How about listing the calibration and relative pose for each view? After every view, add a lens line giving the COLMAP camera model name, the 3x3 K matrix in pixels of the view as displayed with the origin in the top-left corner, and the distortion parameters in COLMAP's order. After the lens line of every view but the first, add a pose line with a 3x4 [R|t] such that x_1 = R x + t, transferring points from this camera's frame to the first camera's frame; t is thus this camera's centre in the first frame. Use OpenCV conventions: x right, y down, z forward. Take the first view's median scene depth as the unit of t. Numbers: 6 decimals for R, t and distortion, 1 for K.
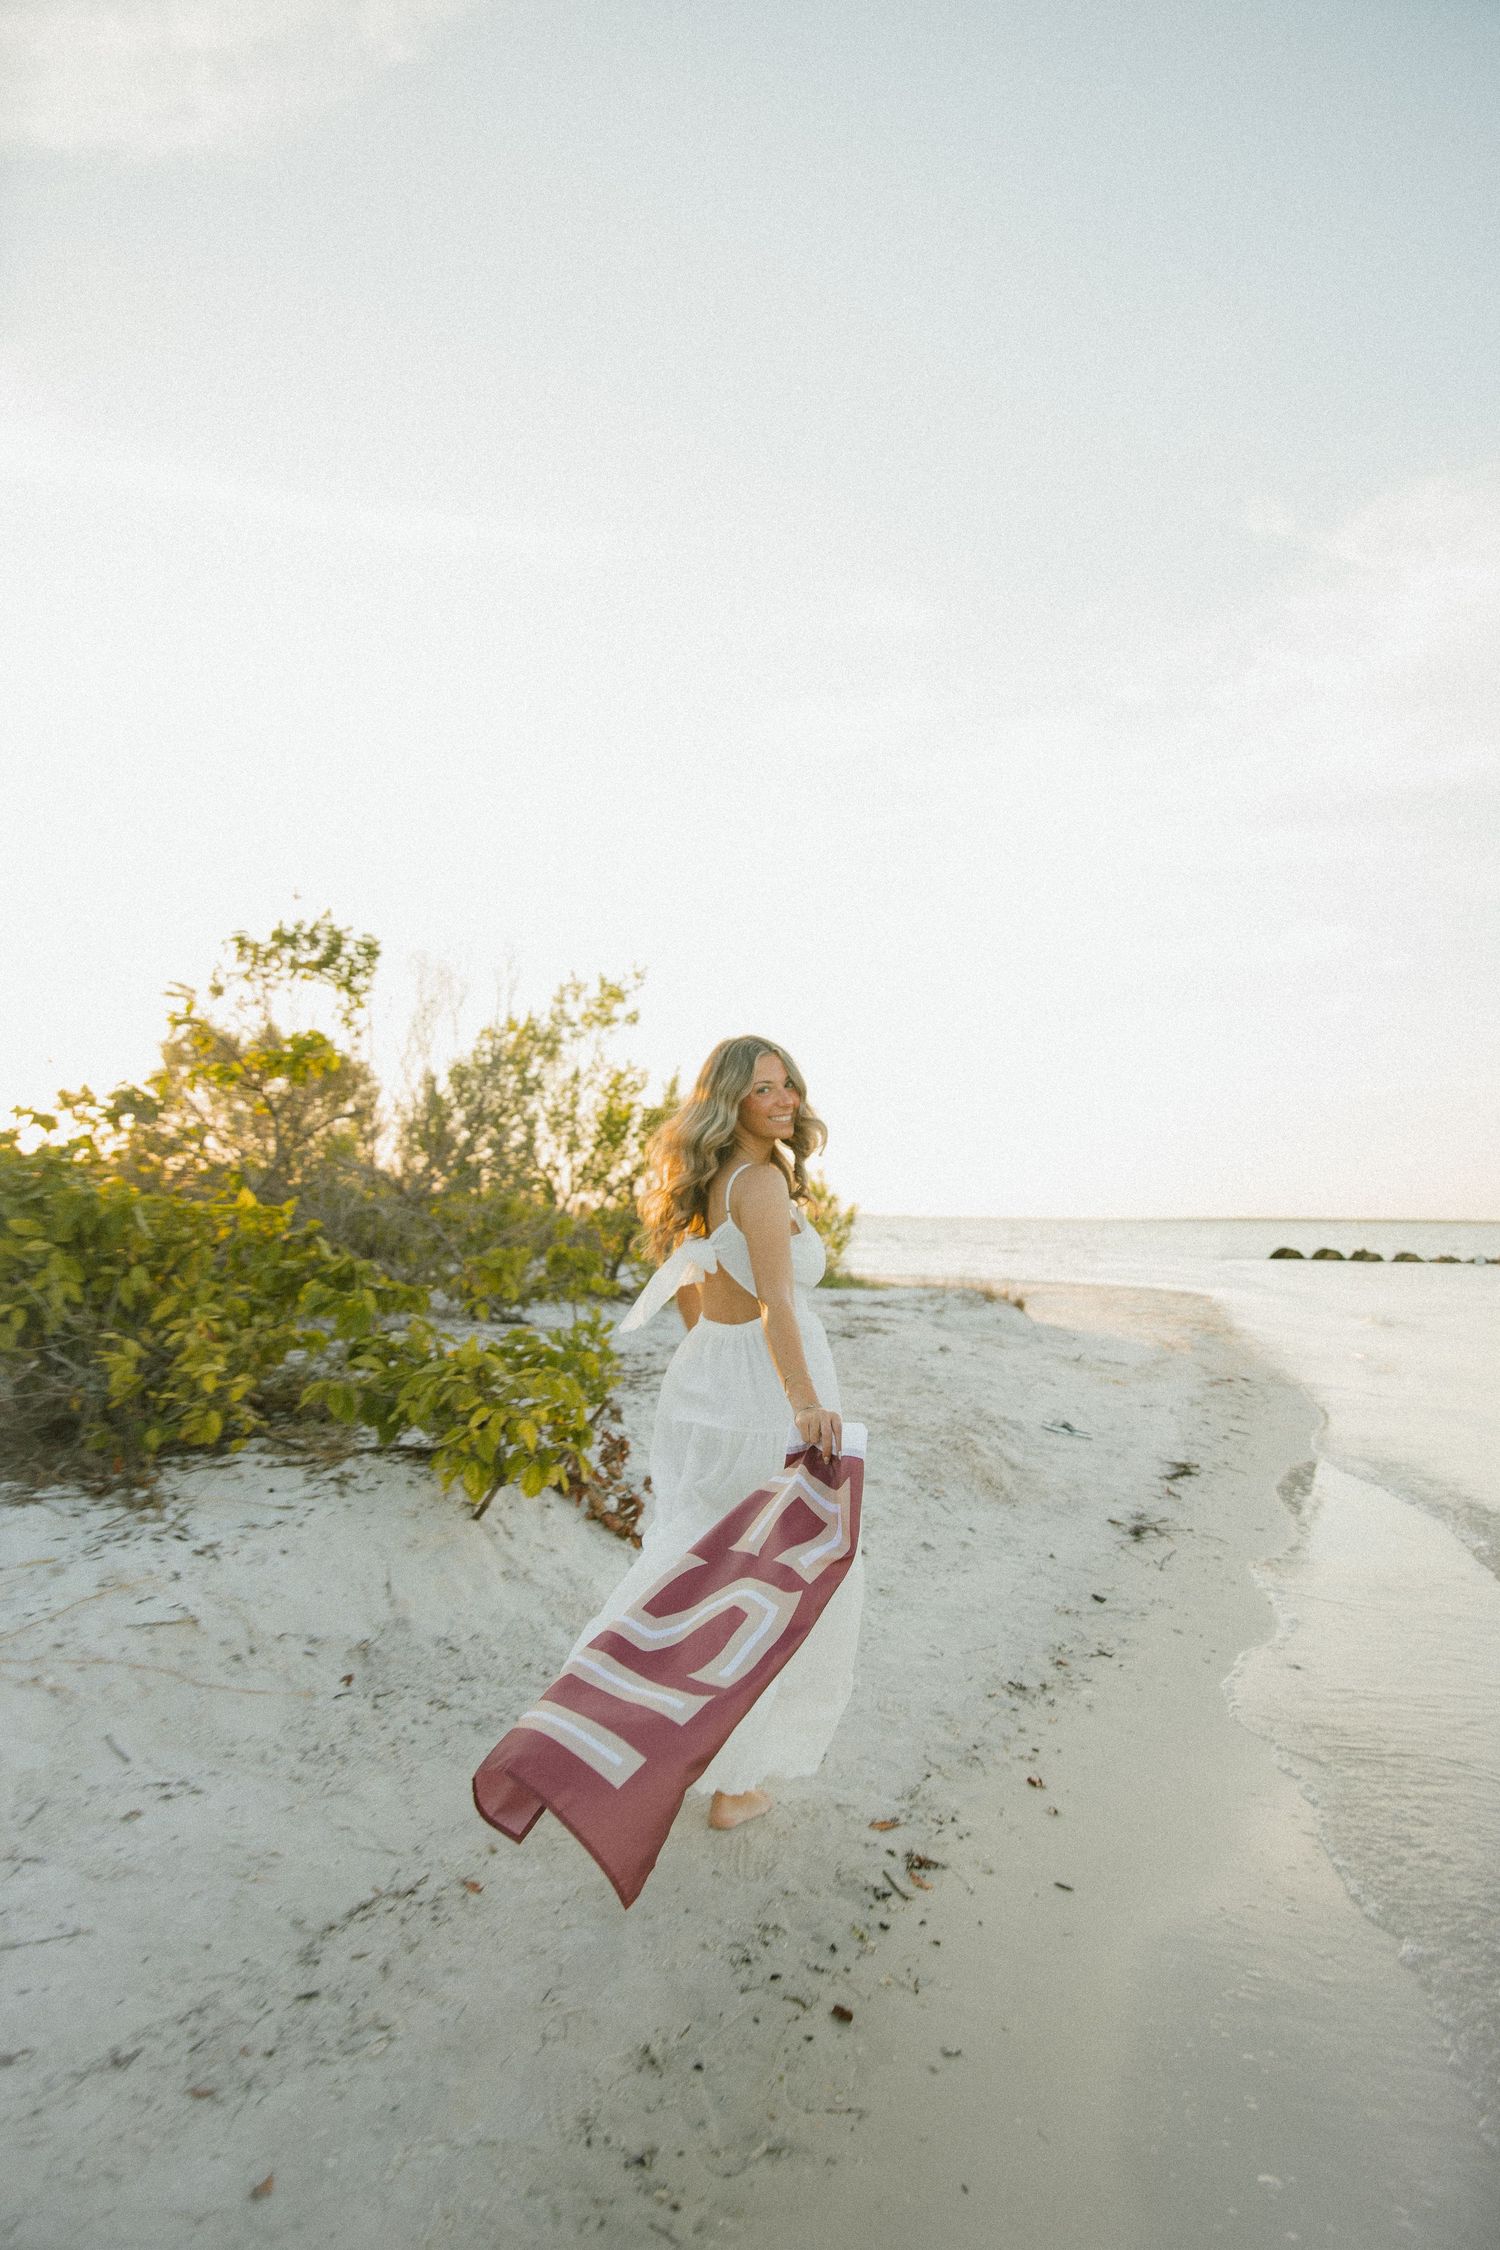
lens RADIAL K [[1670.2, 0, 765.8], [0, 1670.2, 1088.9], [0, 0, 1]] dist [-0.073215, 0.062100]
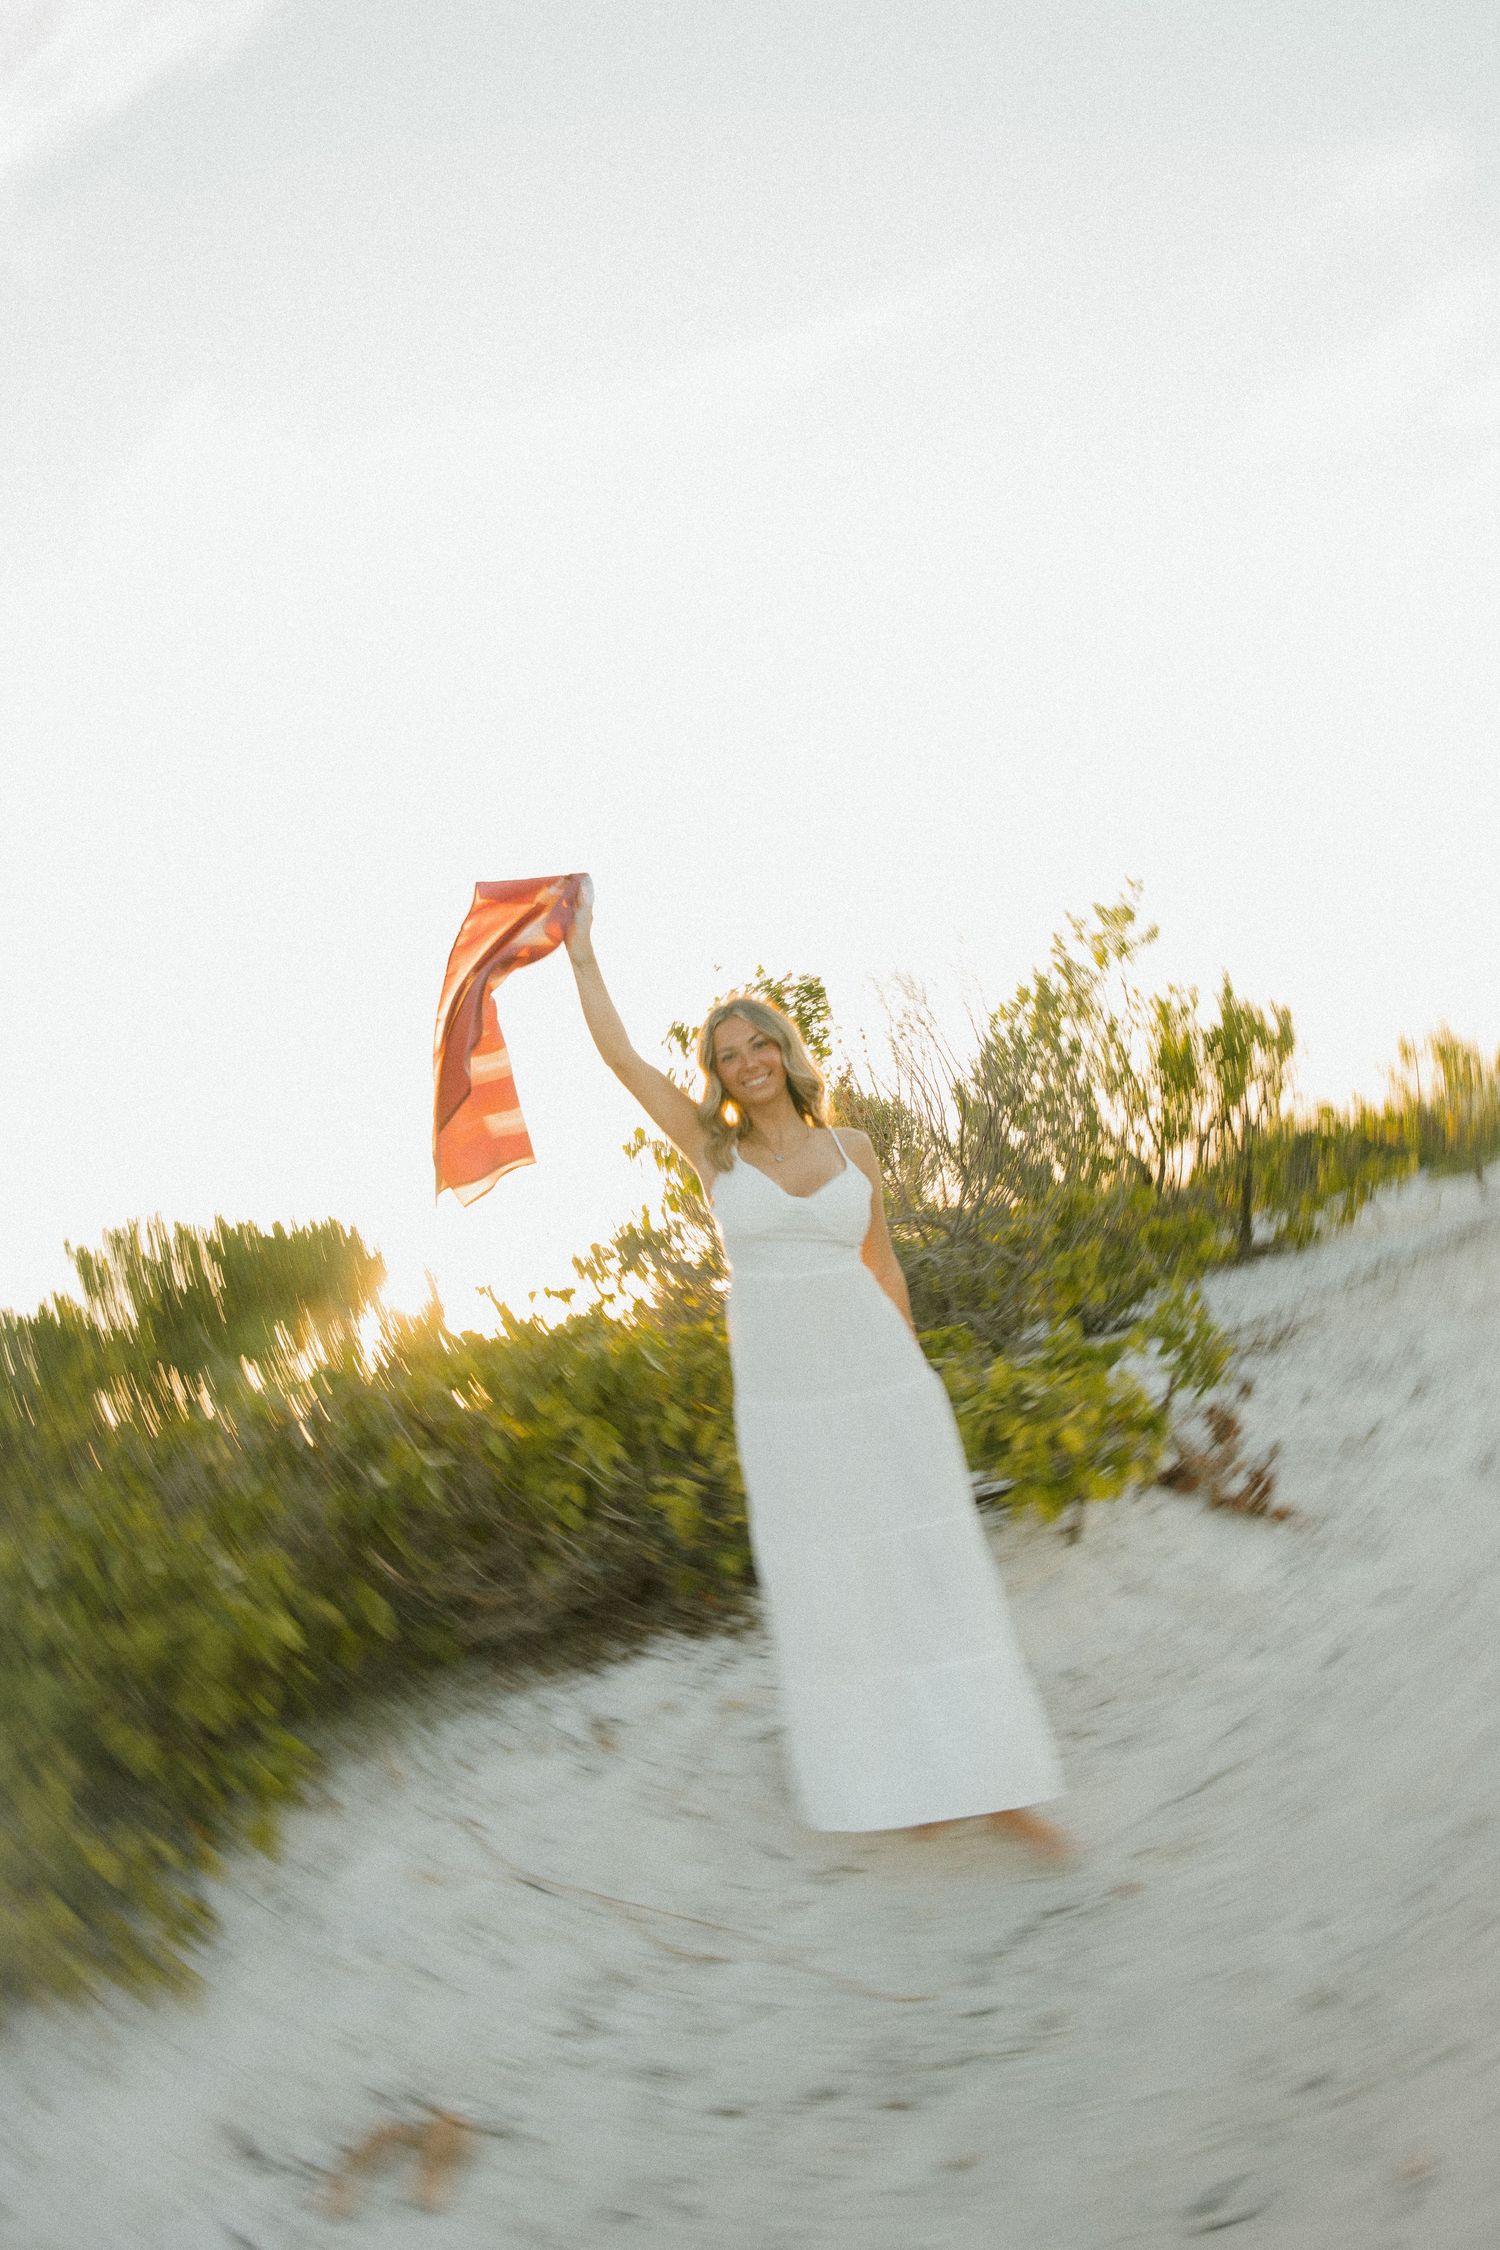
lens RADIAL K [[2065.9, 0, 750.0], [0, 2065.9, 1125.0], [0, 0, 1]] dist [0.005931, 0.002611]
pose [[0.877734, -0.356104, -0.320583, 0.080038], [0.366772, 0.929868, -0.028702, 0.003522], [0.308321, -0.092388, 0.946785, -0.090730]]
